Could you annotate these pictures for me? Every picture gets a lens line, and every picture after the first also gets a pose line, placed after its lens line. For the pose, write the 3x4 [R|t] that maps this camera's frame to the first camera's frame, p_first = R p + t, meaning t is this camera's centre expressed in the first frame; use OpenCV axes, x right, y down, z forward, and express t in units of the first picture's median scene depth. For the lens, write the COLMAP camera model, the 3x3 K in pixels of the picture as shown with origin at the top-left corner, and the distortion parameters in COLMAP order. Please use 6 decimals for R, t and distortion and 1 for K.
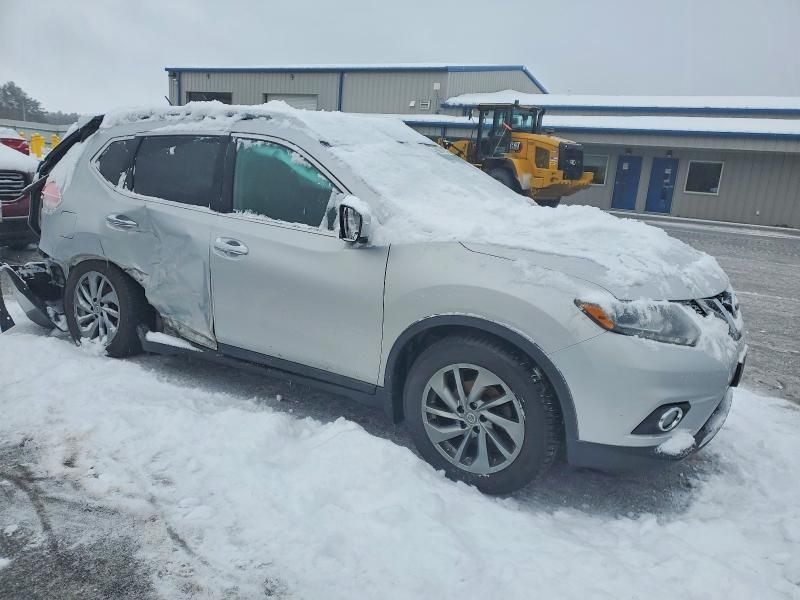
lens RADIAL K [[565.1, 0, 400.0], [0, 565.1, 300.0], [0, 0, 1]] dist [0.114618, -0.098474]
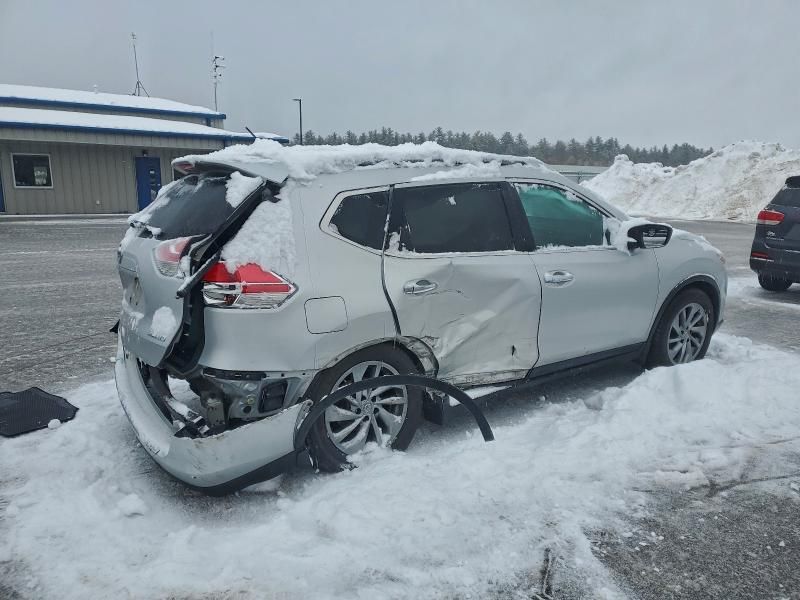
lens RADIAL K [[565.1, 0, 400.0], [0, 565.1, 300.0], [0, 0, 1]] dist [0.114618, -0.098474]
pose [[0.450601, -0.243567, 0.858856, -1.386182], [0.228070, 0.961543, 0.153031, -0.287054], [-0.863101, 0.126923, 0.488822, 0.693034]]
